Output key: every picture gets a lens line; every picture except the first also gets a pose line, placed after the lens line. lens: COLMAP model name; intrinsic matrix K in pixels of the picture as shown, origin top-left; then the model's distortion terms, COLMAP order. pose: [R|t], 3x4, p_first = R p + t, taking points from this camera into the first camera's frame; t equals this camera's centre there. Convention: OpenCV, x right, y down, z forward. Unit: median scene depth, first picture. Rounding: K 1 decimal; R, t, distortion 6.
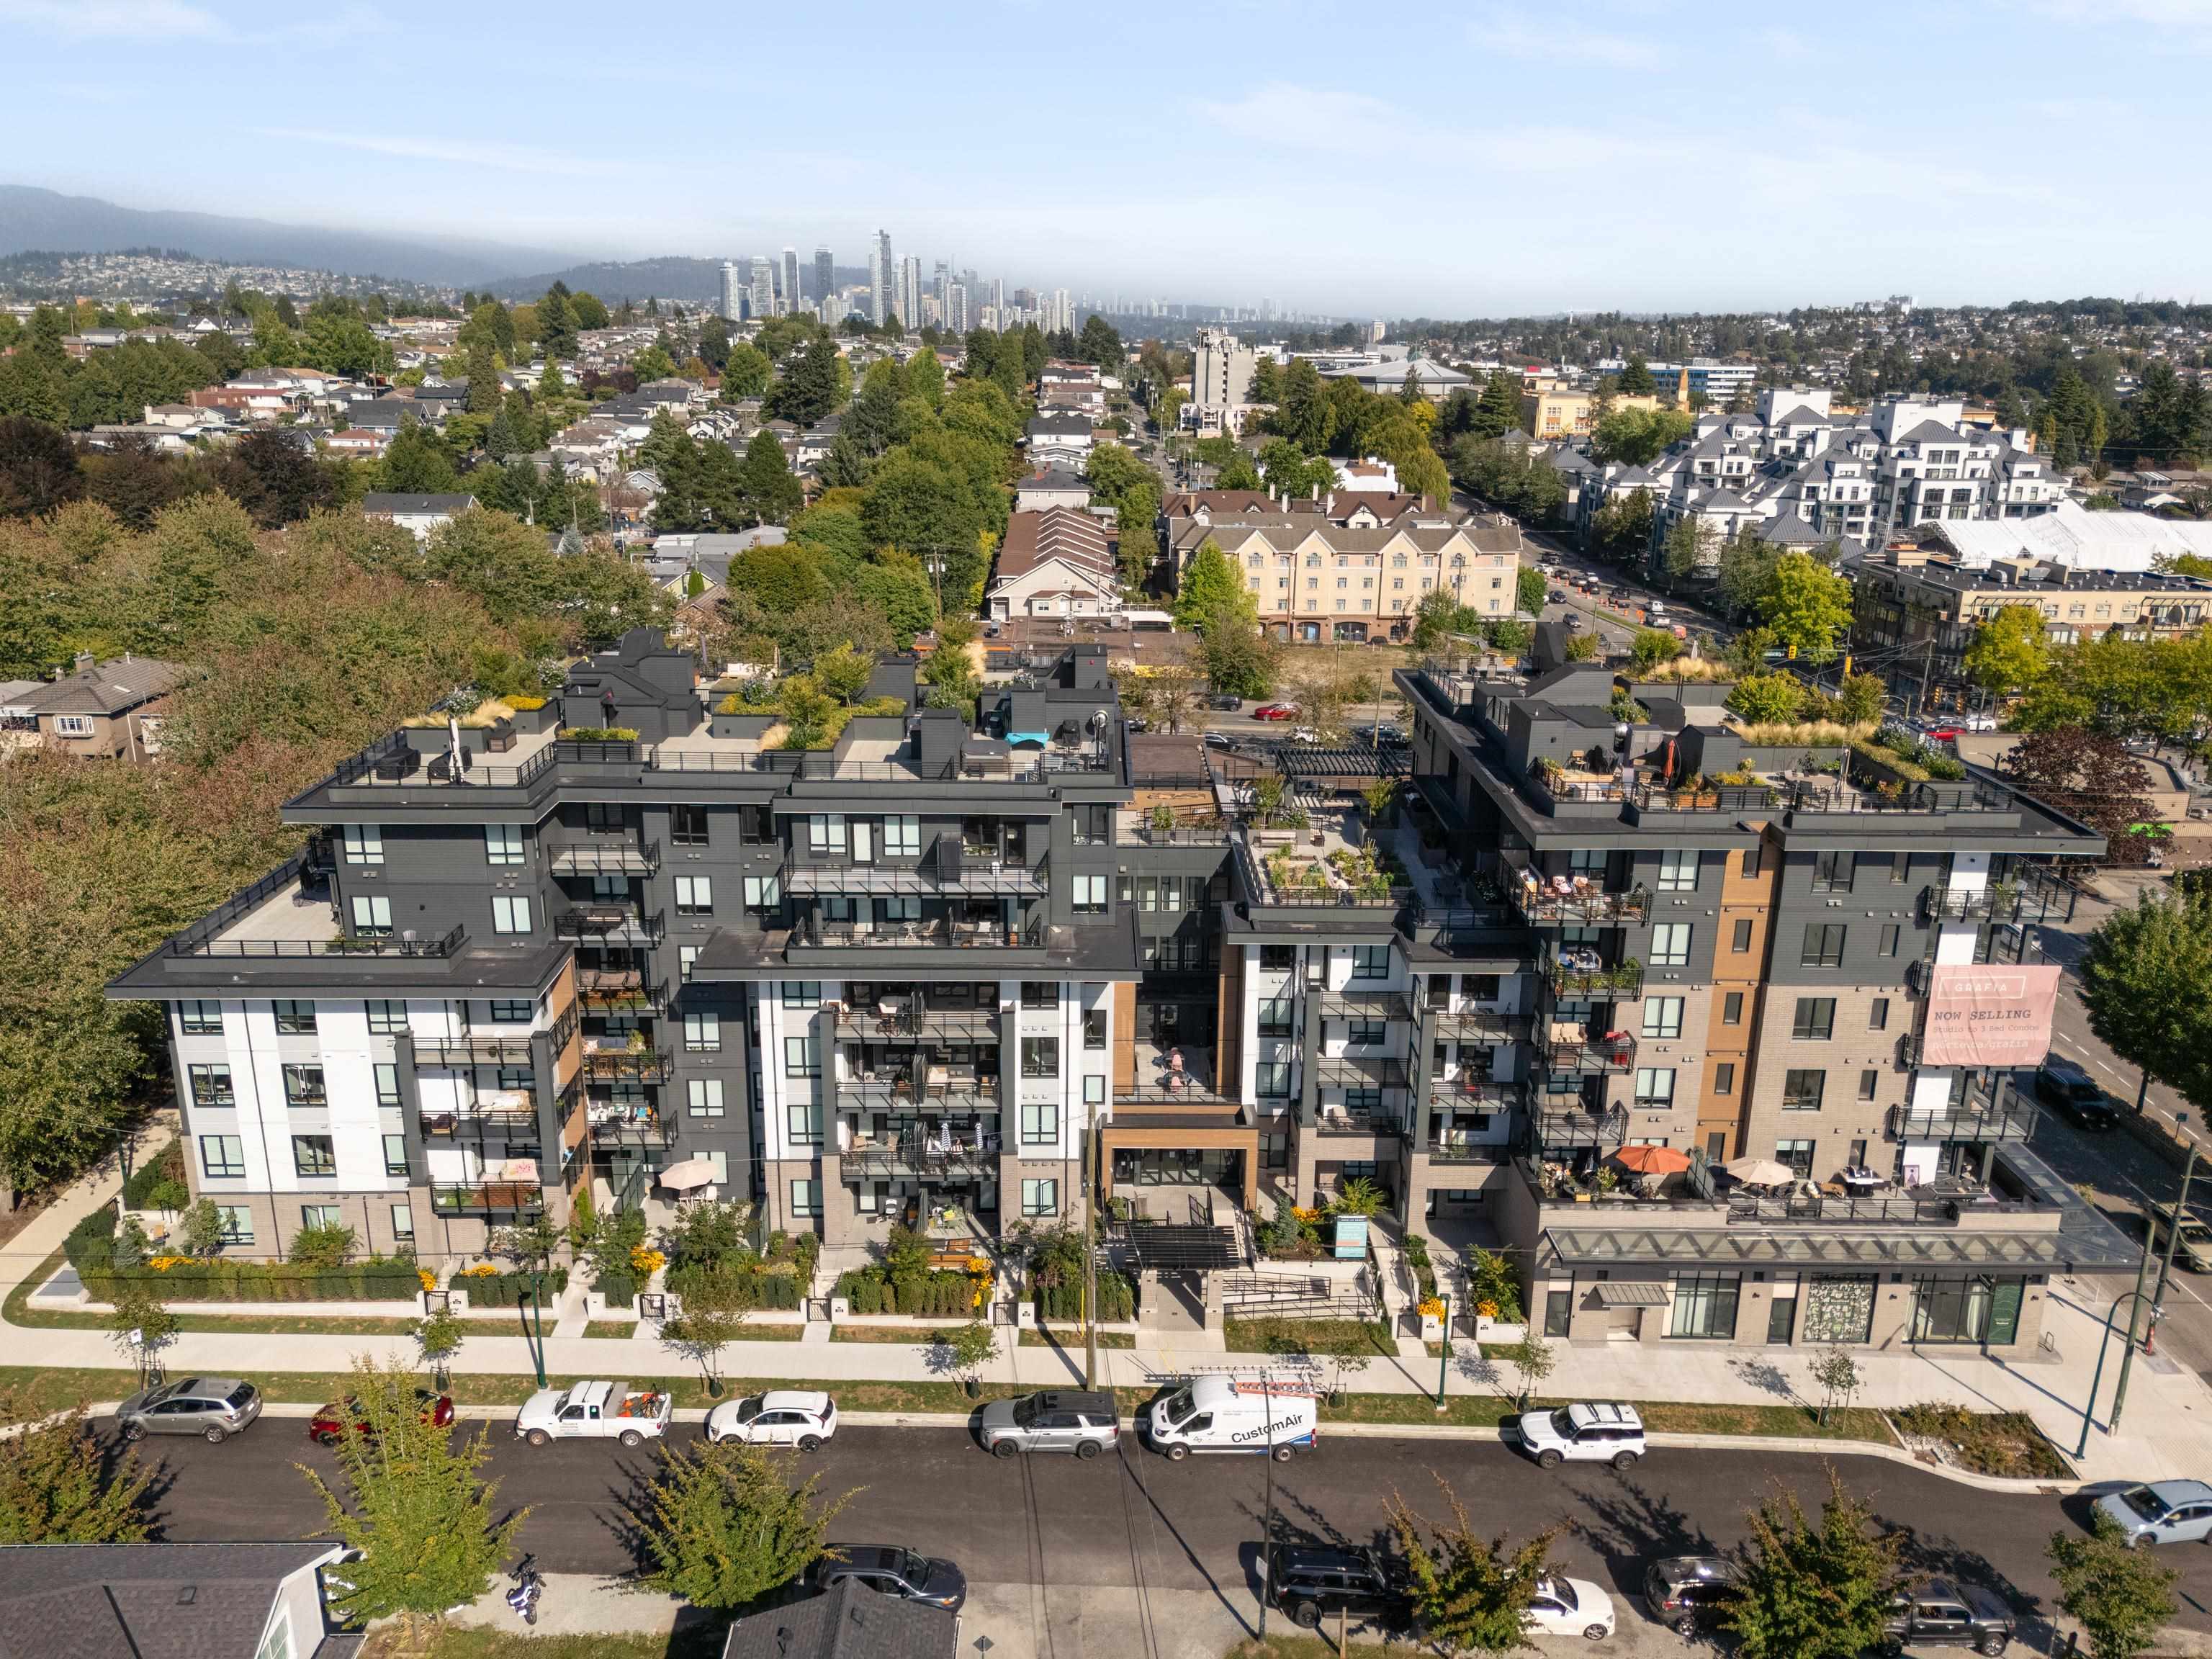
lens RADIAL K [[1613.0, 0, 1094.0], [0, 1613.0, 843.1], [0, 0, 1]] dist [0.072518, -0.080970]
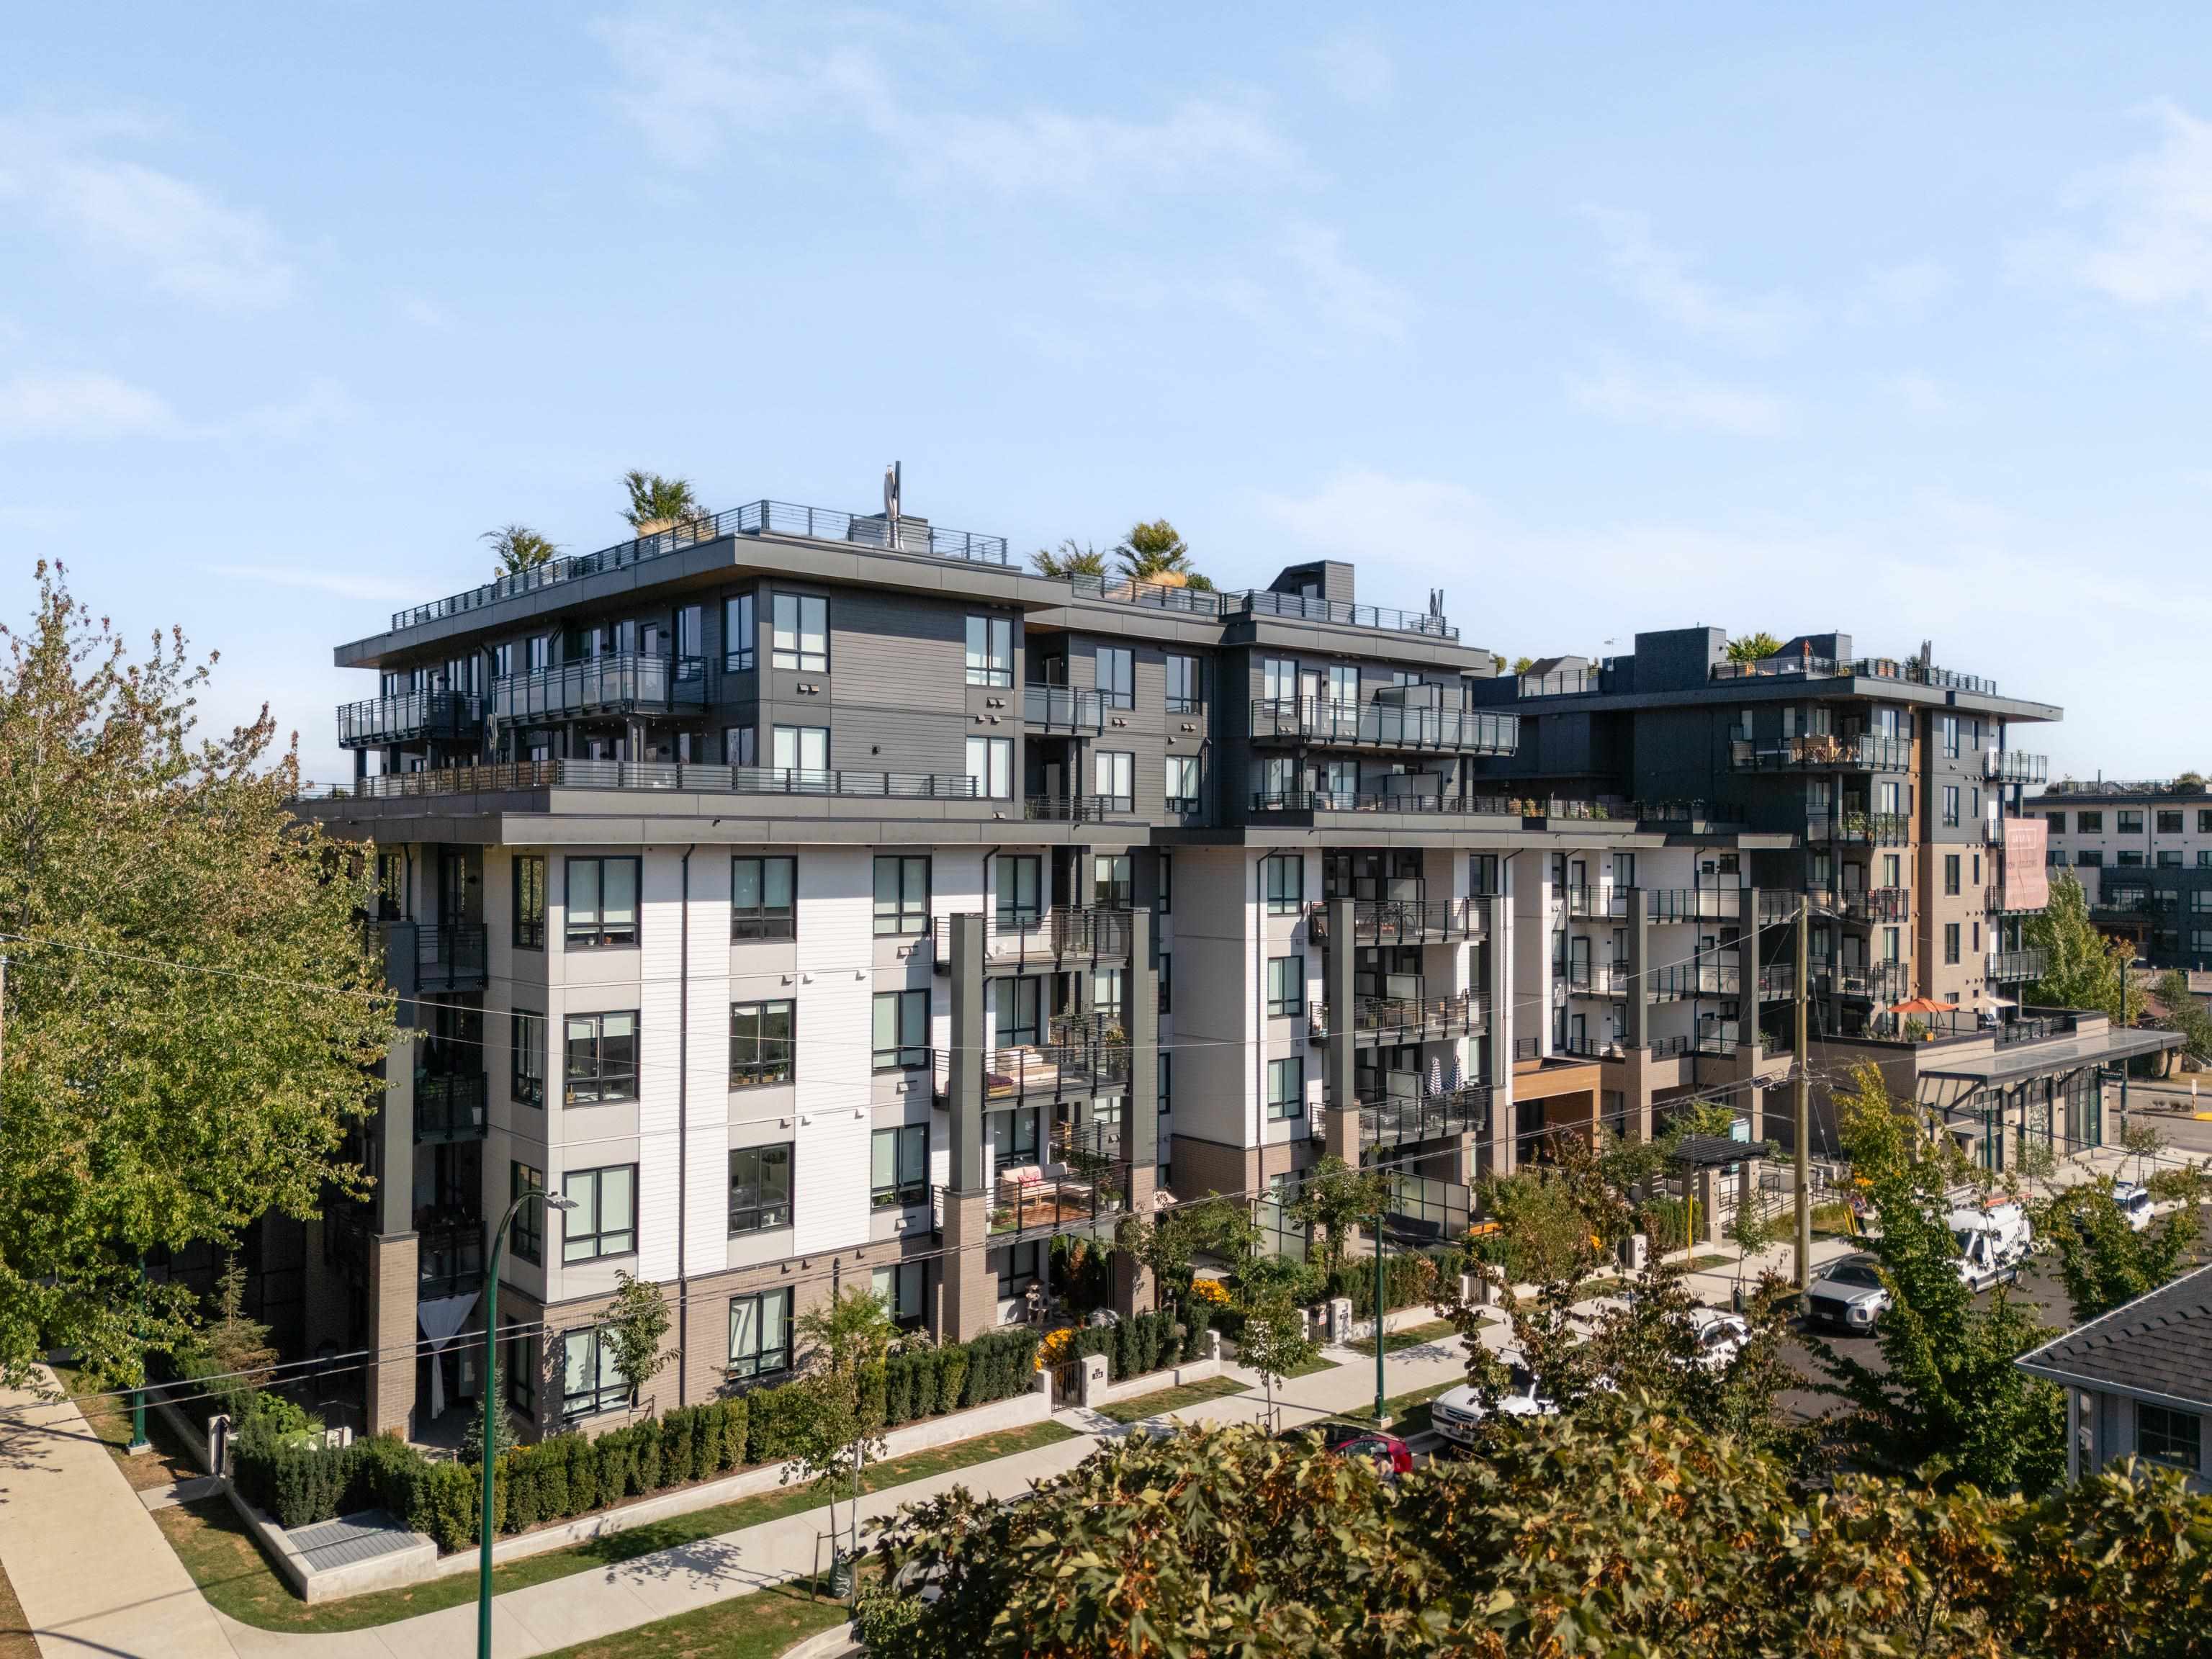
lens RADIAL K [[1613.0, 0, 1094.0], [0, 1613.0, 843.1], [0, 0, 1]] dist [0.072518, -0.080970]
pose [[0.772696, -0.010035, 0.634697, -0.740643], [0.192494, 0.956497, -0.219225, 0.224122], [-0.604885, 0.291570, 0.741013, 0.515128]]
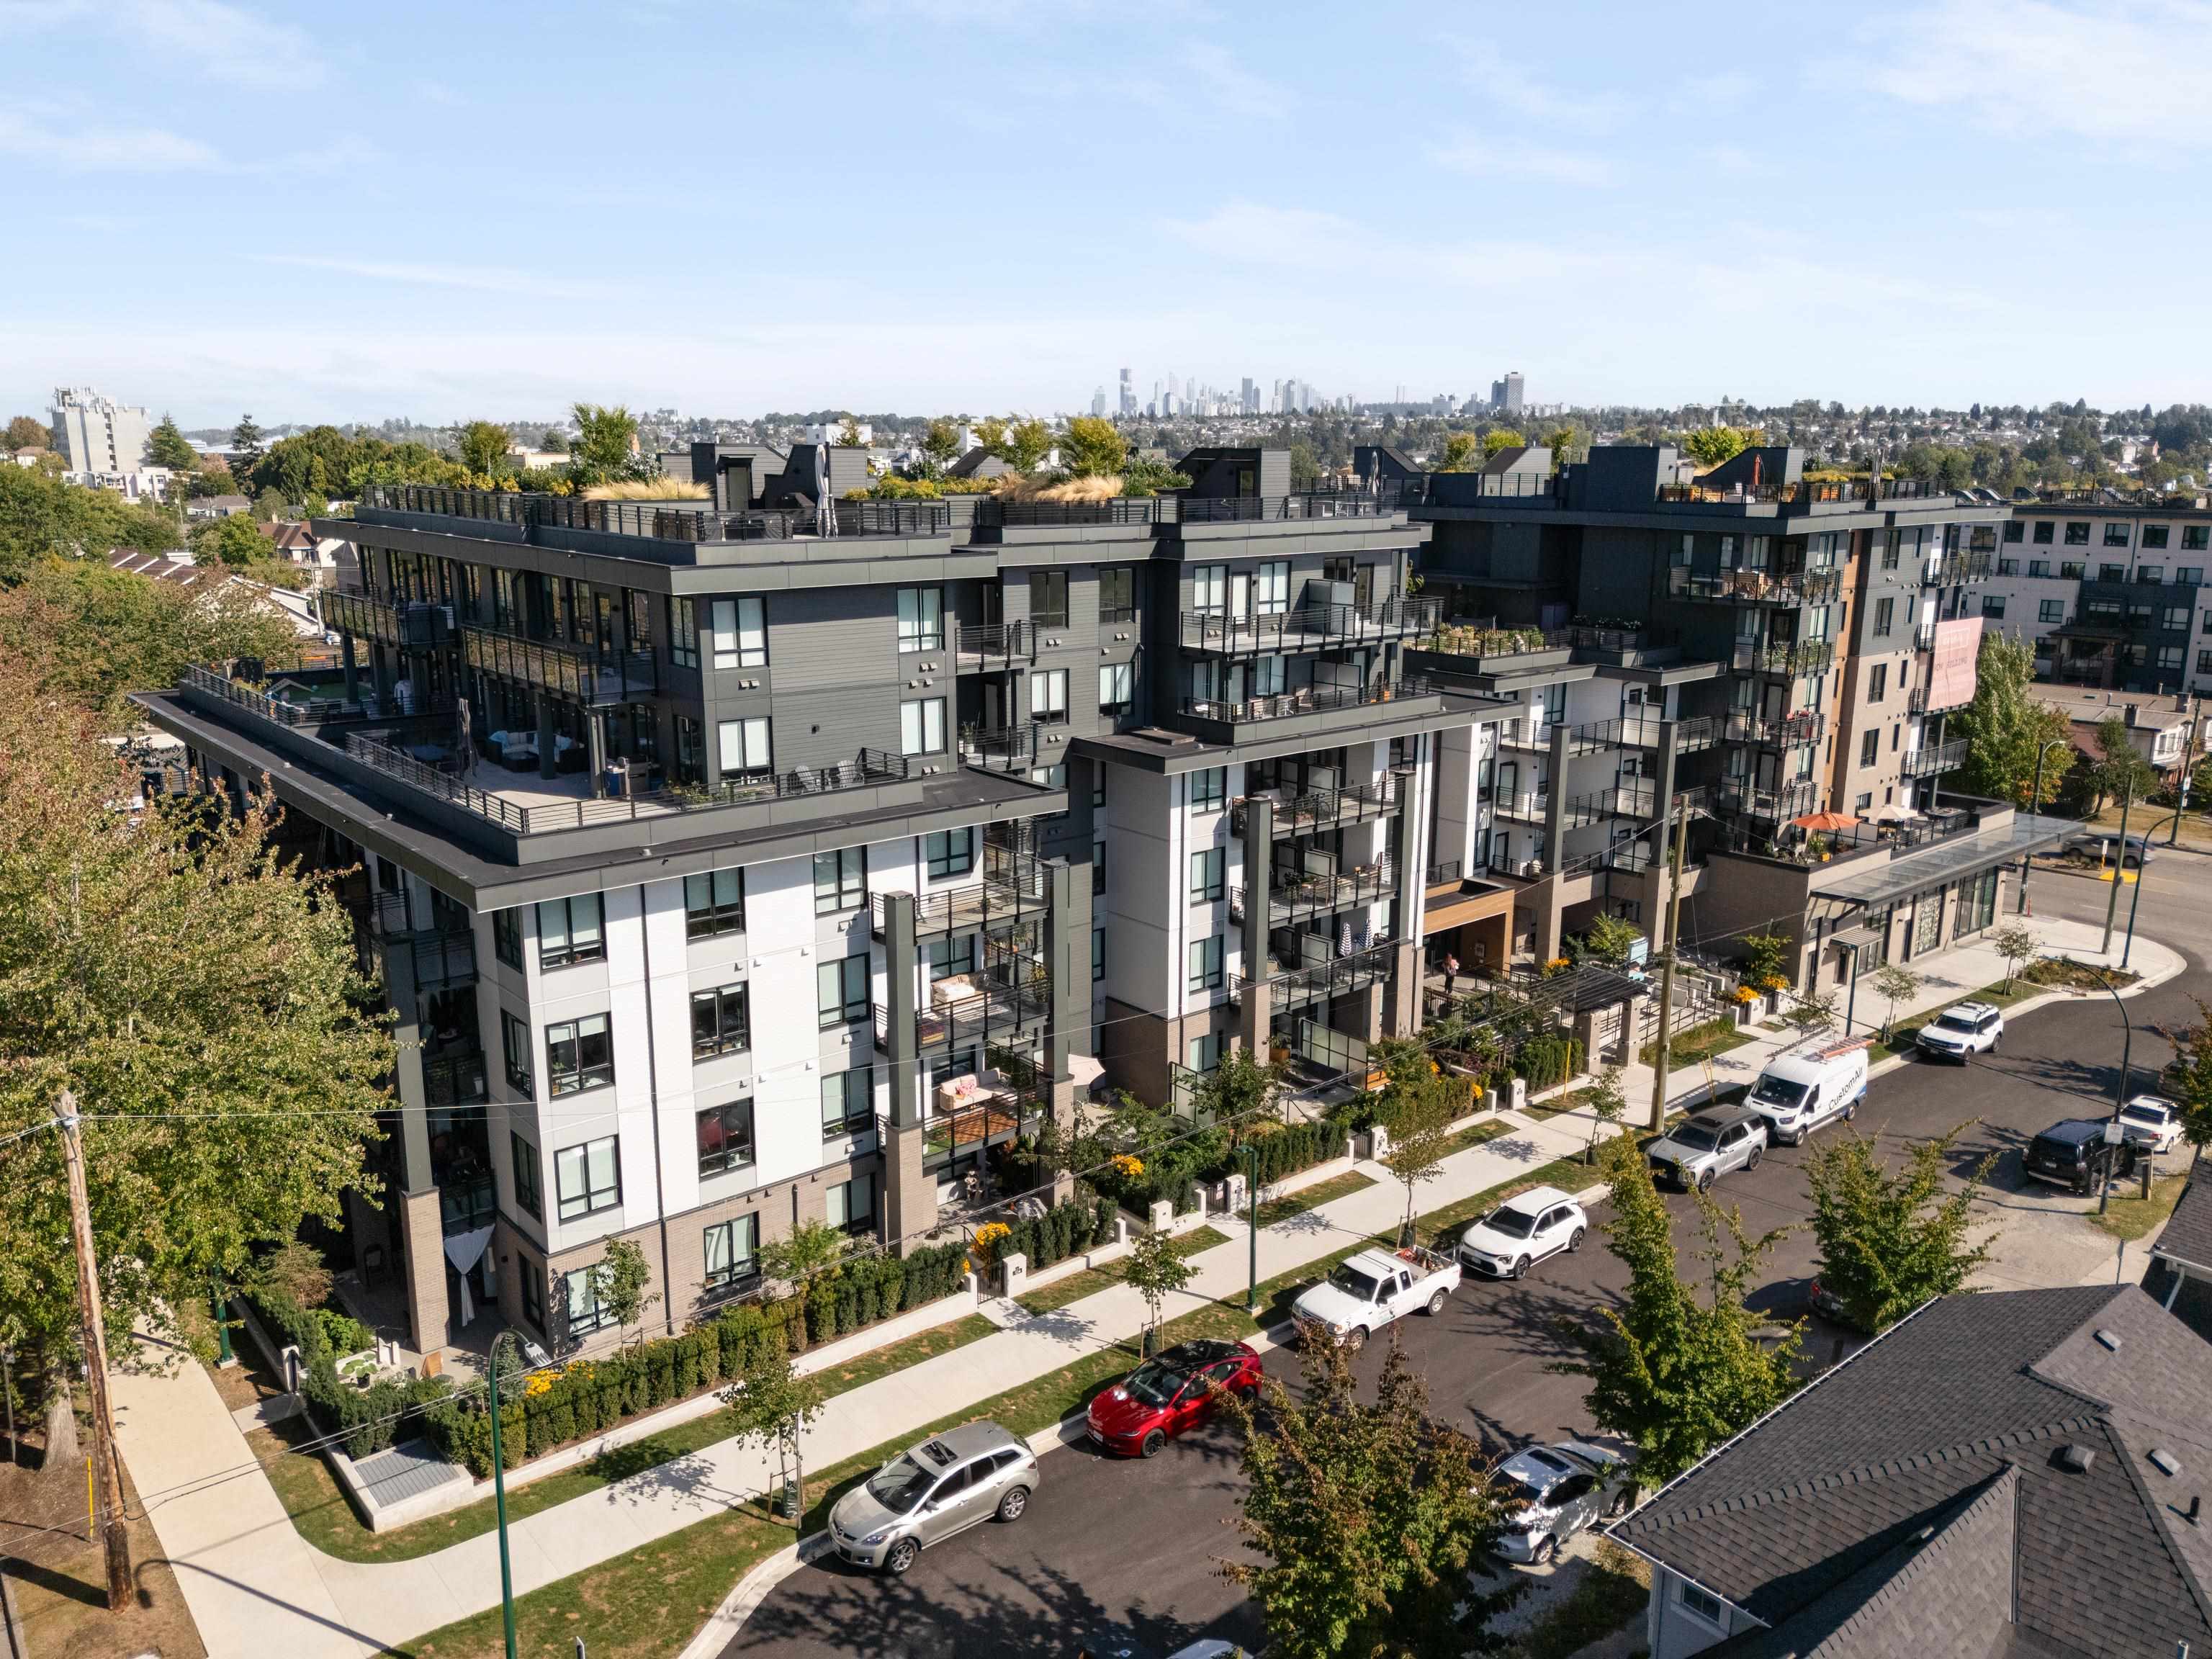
lens RADIAL K [[1613.0, 0, 1094.0], [0, 1613.0, 843.1], [0, 0, 1]] dist [0.072518, -0.080970]
pose [[0.777751, -0.155842, 0.608947, -0.741483], [0.191628, 0.981447, 0.006424, 0.104366], [-0.598650, 0.111695, 0.793185, 0.412458]]
